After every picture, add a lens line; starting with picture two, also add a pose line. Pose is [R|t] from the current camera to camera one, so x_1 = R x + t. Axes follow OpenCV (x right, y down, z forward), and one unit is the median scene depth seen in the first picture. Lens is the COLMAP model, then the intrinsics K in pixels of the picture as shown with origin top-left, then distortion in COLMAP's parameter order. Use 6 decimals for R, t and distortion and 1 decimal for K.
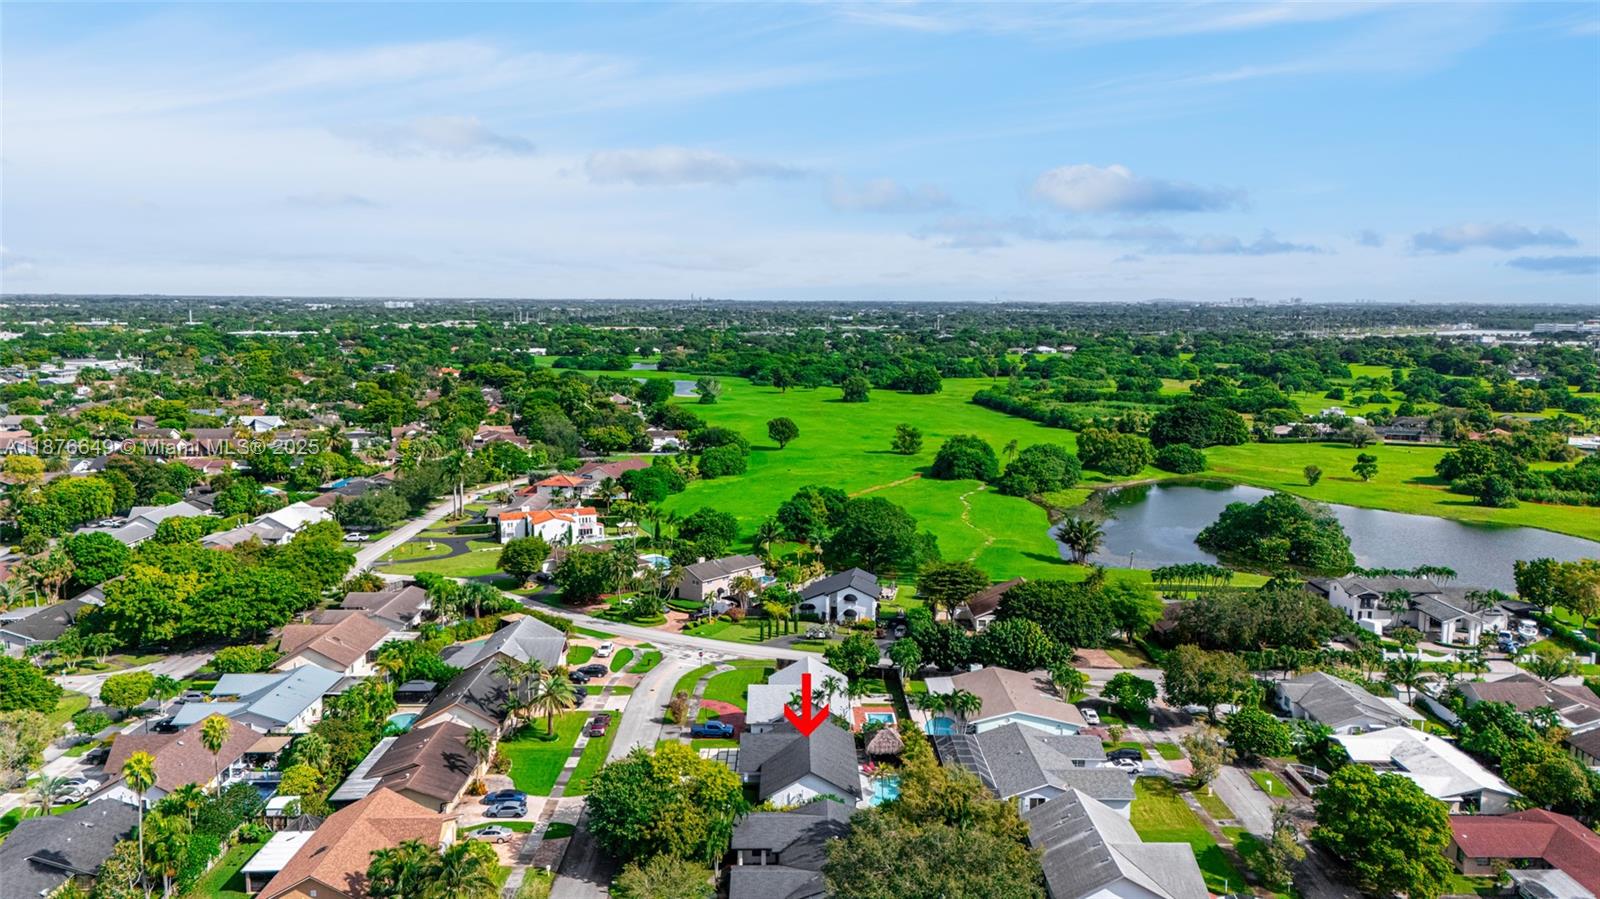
lens RADIAL K [[1183.3, 0, 805.1], [0, 1183.3, 449.2], [0, 0, 1]] dist [0.070524, -0.064819]
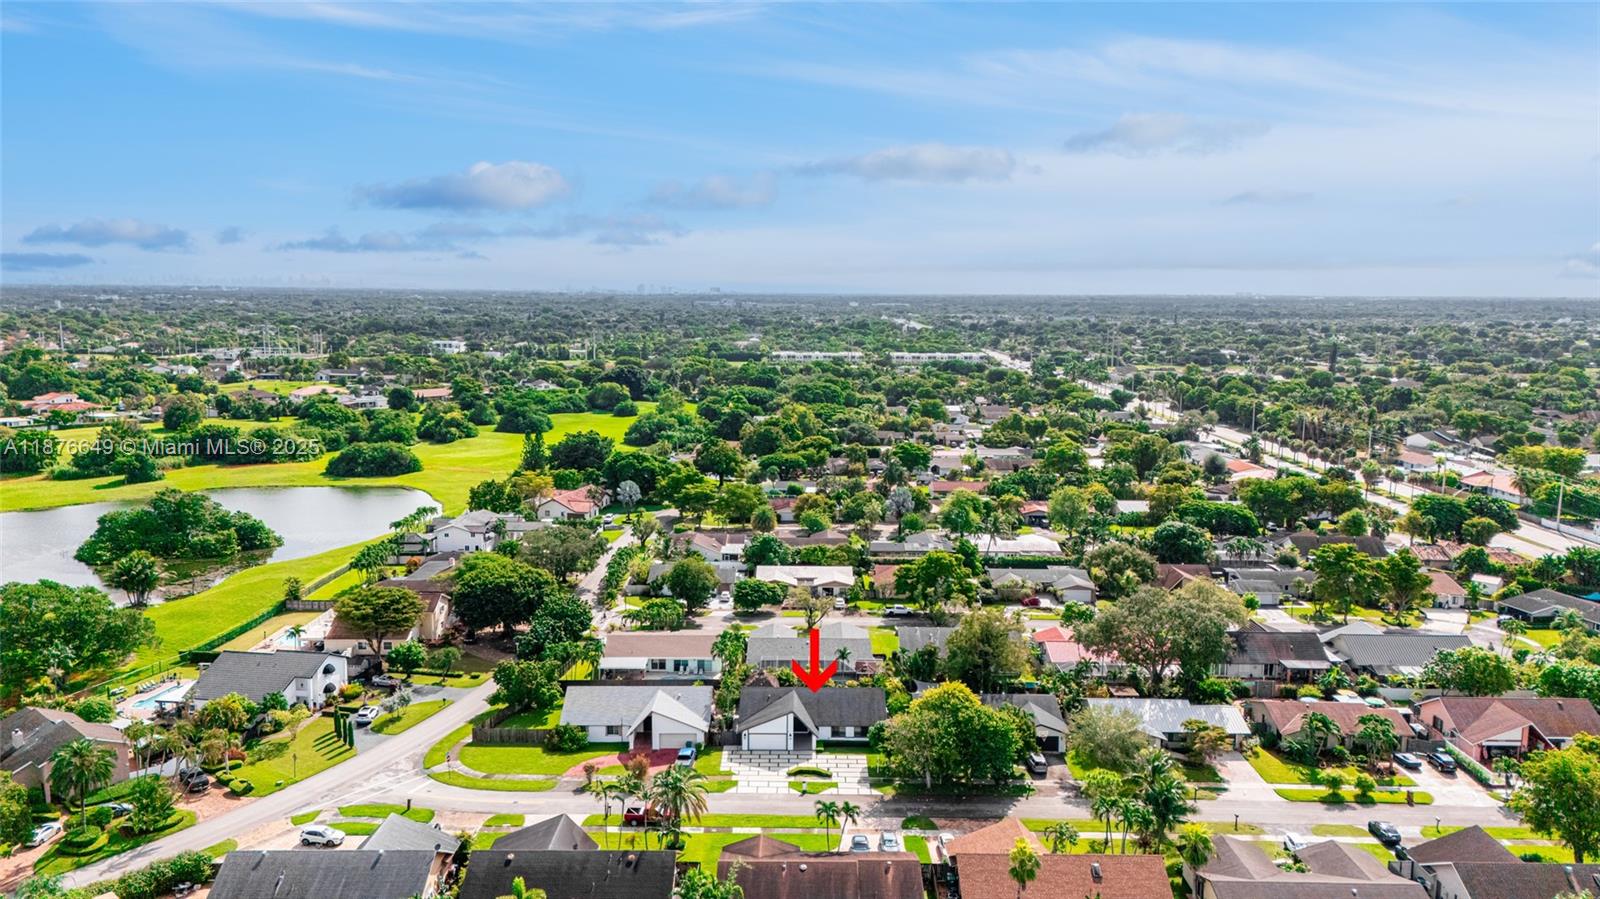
lens RADIAL K [[1183.3, 0, 805.1], [0, 1183.3, 449.2], [0, 0, 1]] dist [0.070524, -0.064819]
pose [[0.002580, -0.143589, 0.989634, -0.887374], [0.121453, 0.982356, 0.142216, -0.112649], [-0.992594, 0.119827, 0.019974, 0.793768]]
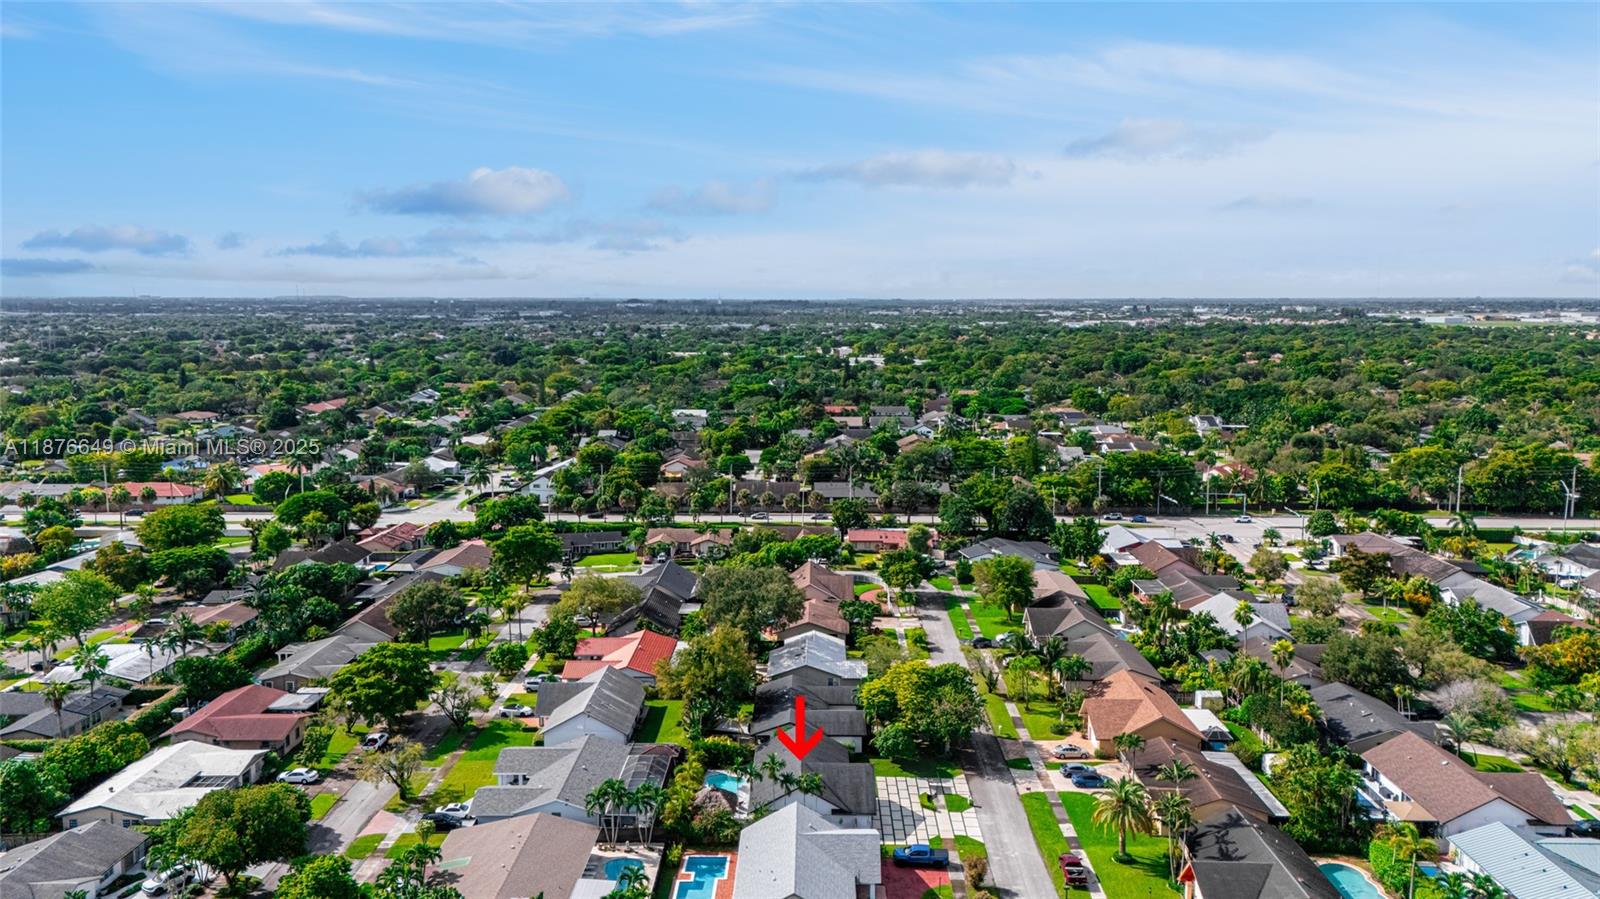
lens RADIAL K [[1183.3, 0, 805.1], [0, 1183.3, 449.2], [0, 0, 1]] dist [0.070524, -0.064819]
pose [[-0.999792, -0.008091, 0.018722, -0.013362], [-0.003057, 0.967026, 0.254660, -0.204578], [-0.020166, 0.254550, -0.966849, 1.561696]]
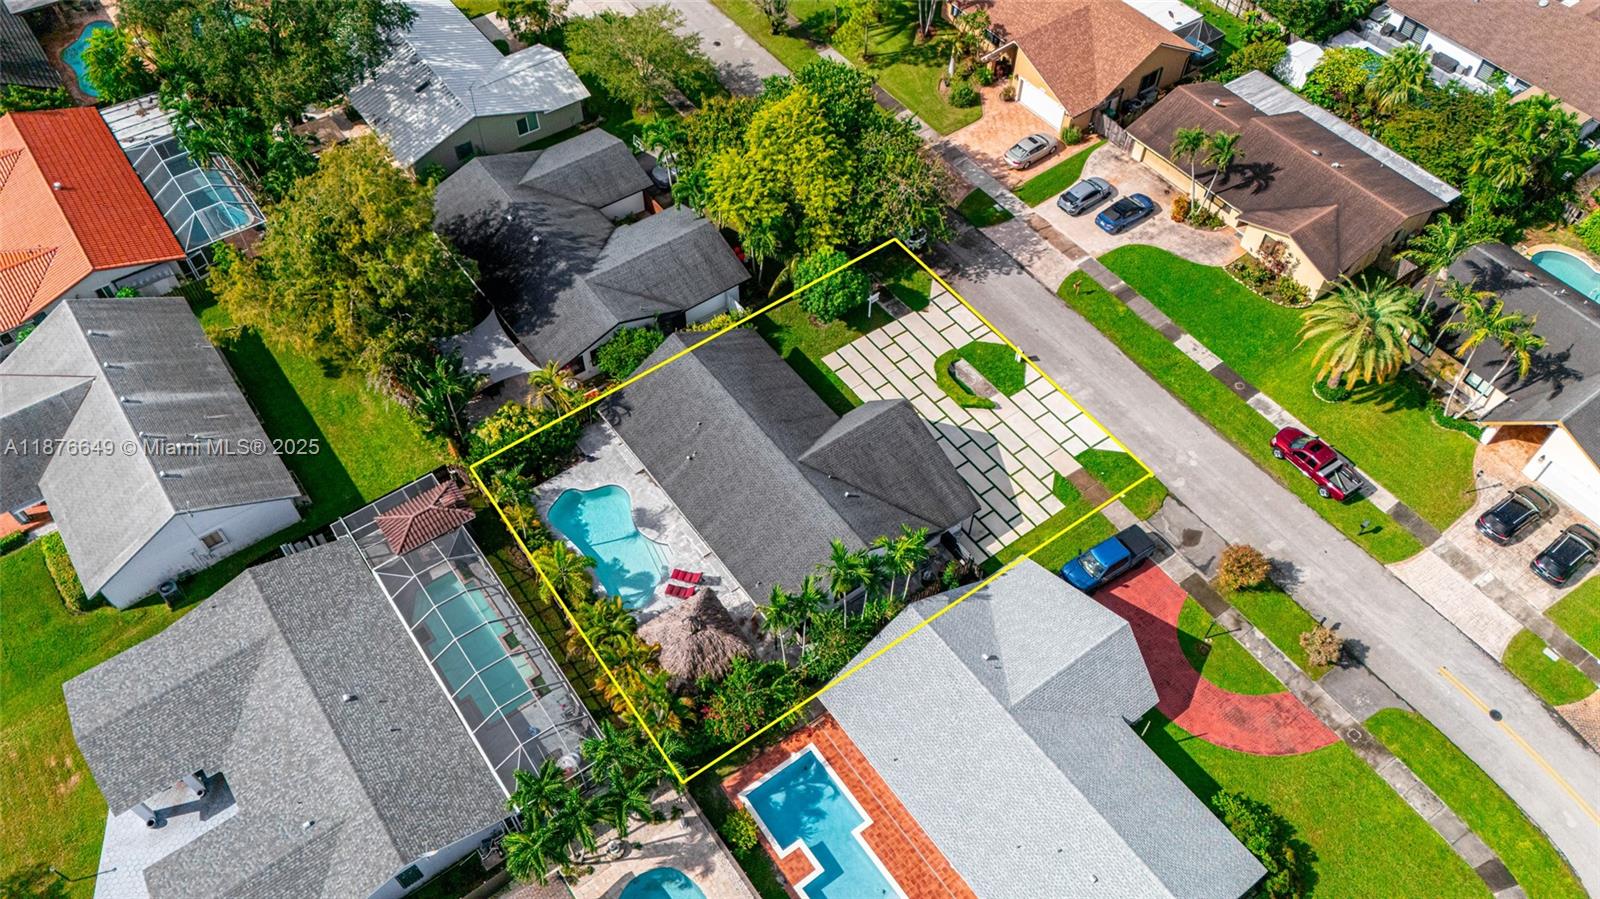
lens RADIAL K [[1183.3, 0, 805.1], [0, 1183.3, 449.2], [0, 0, 1]] dist [0.070524, -0.064819]
pose [[-0.812788, 0.454089, -0.364937, 0.136531], [-0.090060, 0.520964, 0.848814, -0.127103], [0.575556, 0.722772, -0.382538, 0.990210]]
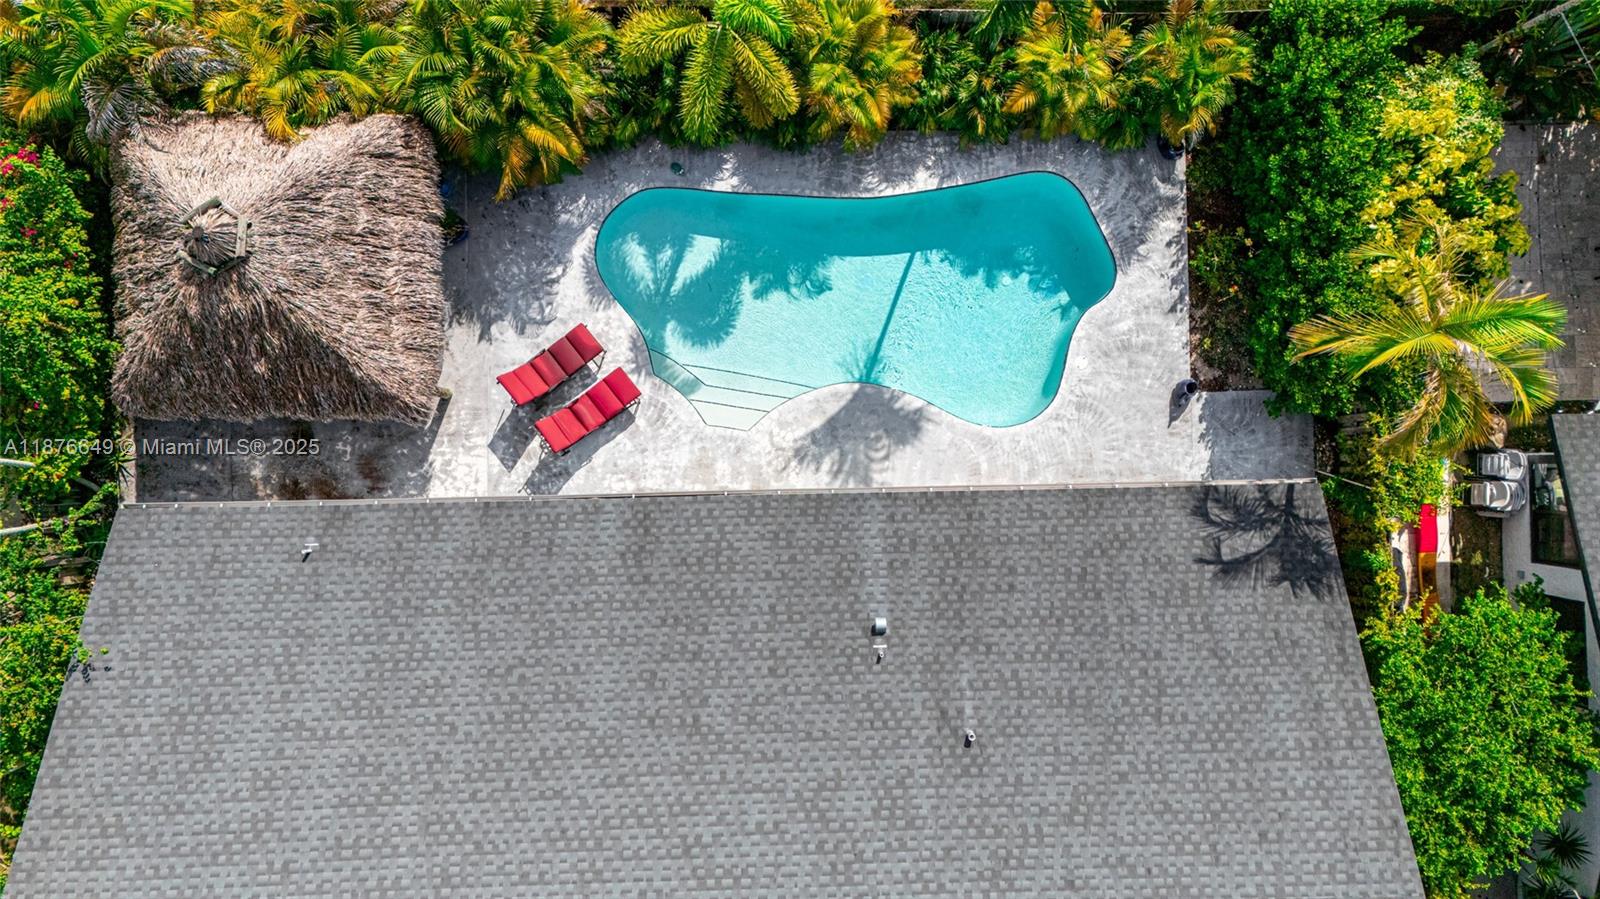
lens RADIAL K [[1278.6, 0, 882.1], [0, 1278.6, 450.0], [0, 0, 1]] dist [0.074993, -0.092099]
pose [[-0.011369, -0.999884, 0.010171, 0.039014], [0.083417, 0.009187, 0.996472, 0.100214], [-0.996450, 0.012177, 0.083302, 0.807509]]
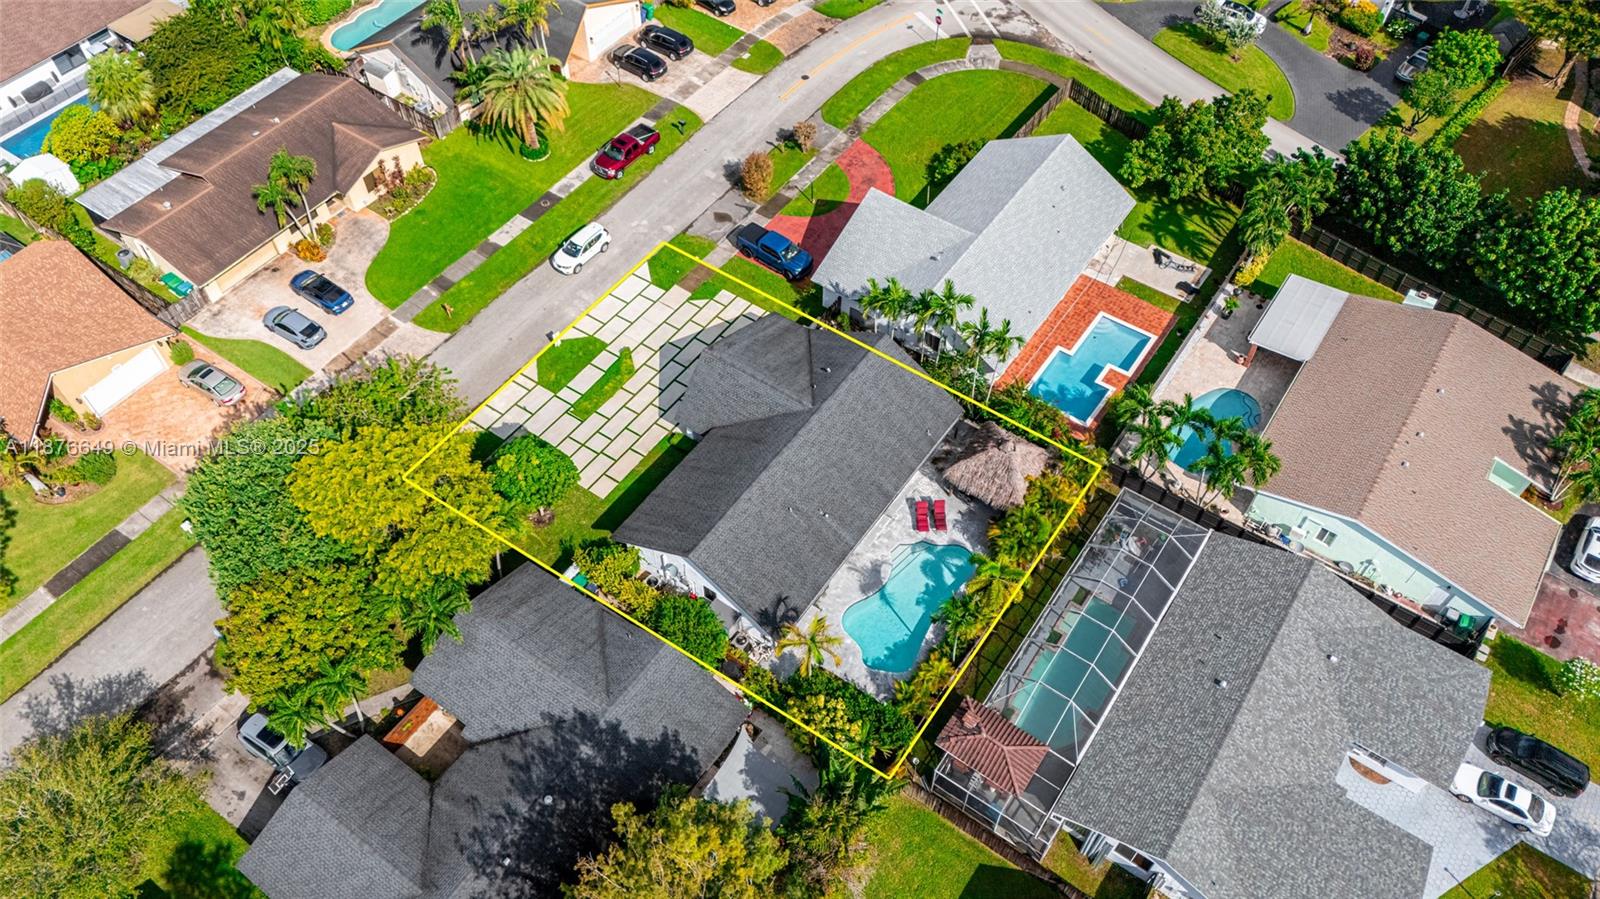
lens RADIAL K [[1183.3, 0, 805.1], [0, 1183.3, 449.2], [0, 0, 1]] dist [0.070524, -0.064819]
pose [[0.816745, 0.459180, -0.349402, 0.141499], [-0.080873, 0.690673, 0.718631, -0.070913], [0.571303, -0.558681, 0.601239, 0.598145]]
